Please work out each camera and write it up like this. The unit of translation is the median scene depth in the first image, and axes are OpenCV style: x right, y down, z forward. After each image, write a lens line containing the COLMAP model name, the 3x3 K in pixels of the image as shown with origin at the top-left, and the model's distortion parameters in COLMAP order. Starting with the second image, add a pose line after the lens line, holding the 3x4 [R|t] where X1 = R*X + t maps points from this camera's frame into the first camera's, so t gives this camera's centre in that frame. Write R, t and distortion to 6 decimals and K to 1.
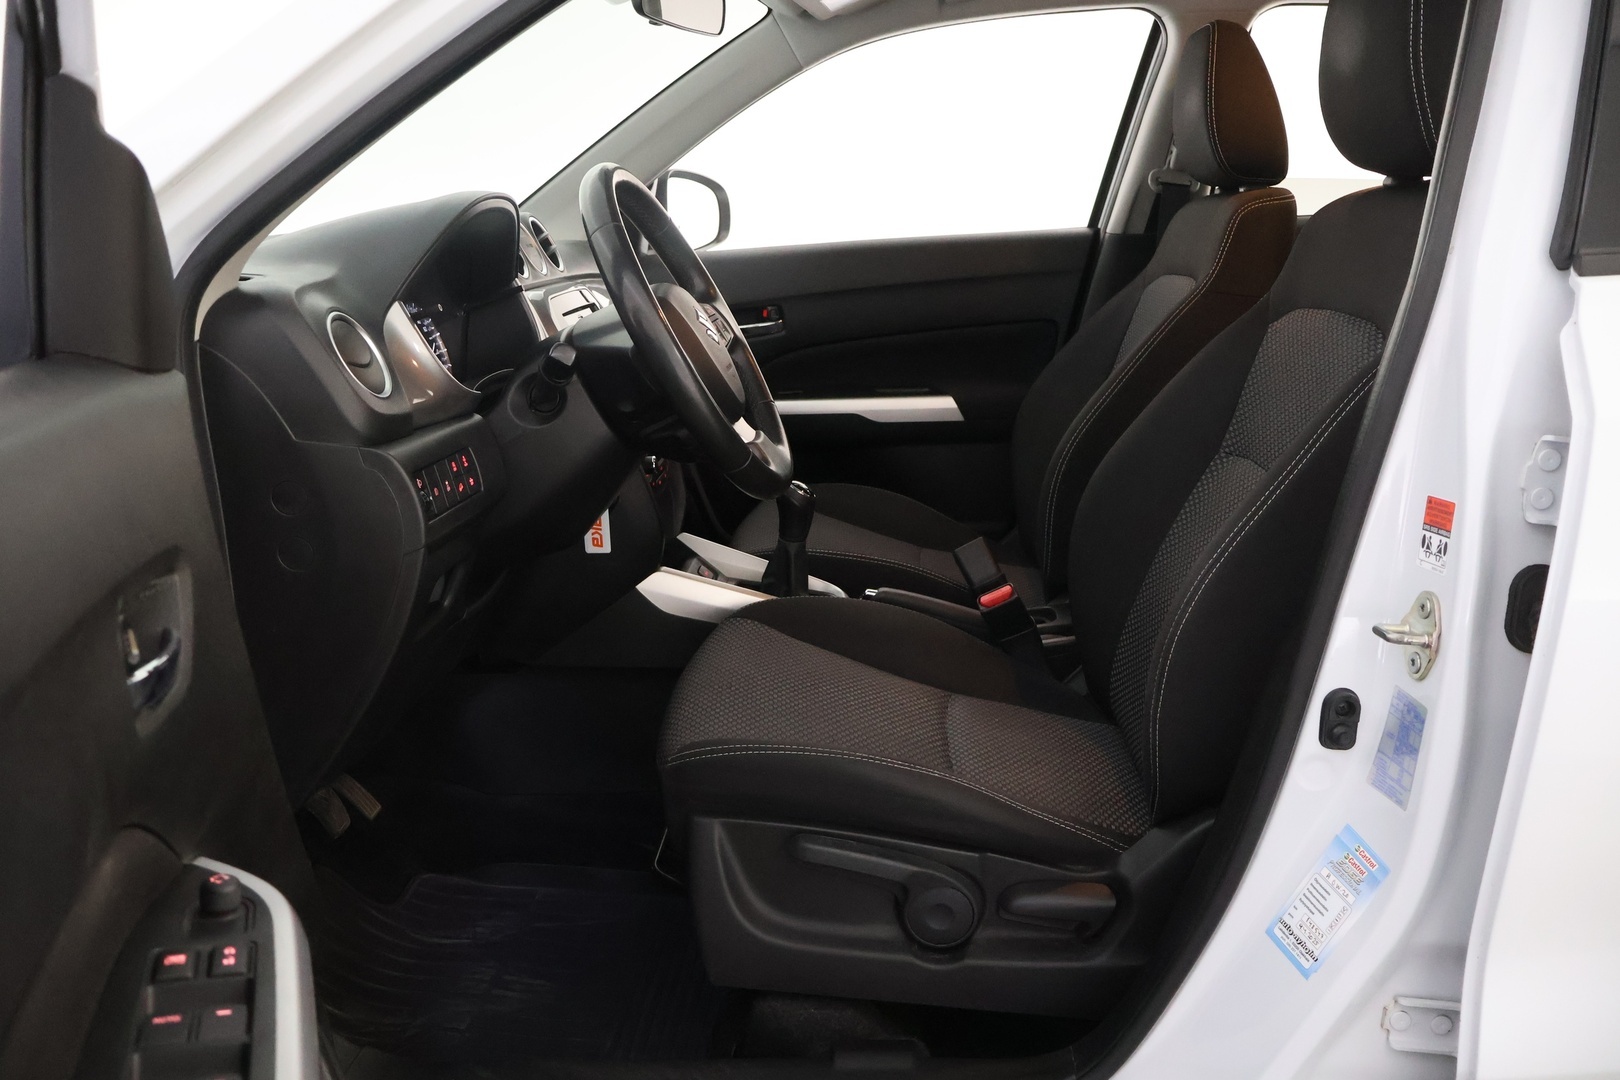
lens RADIAL K [[1352.4, 0, 810.1], [0, 1352.4, 538.7], [0, 0, 1]] dist [-0.001573, -0.003064]
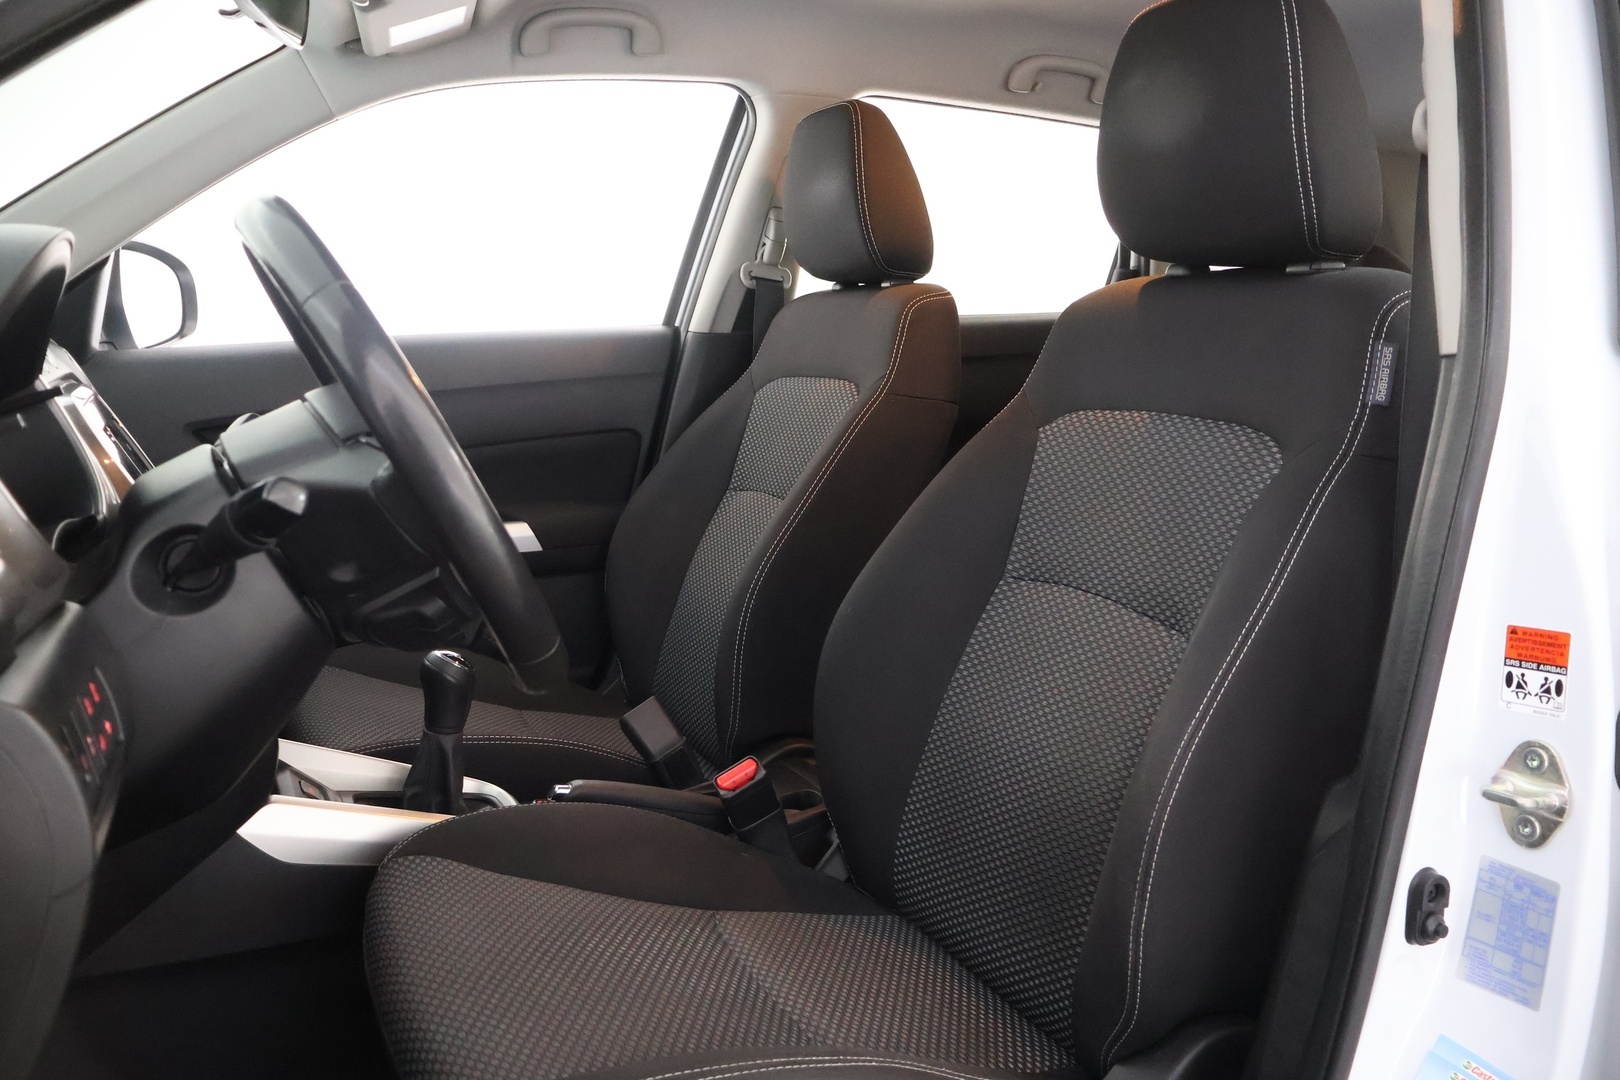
lens RADIAL K [[1352.4, 0, 809.1], [0, 1352.4, 543.1], [0, 0, 1]] dist [-0.001573, -0.003064]
pose [[0.882953, -0.055621, 0.466155, -0.177751], [0.091695, 0.994264, -0.055047, -0.042888], [-0.460419, 0.091348, 0.882989, 0.257000]]
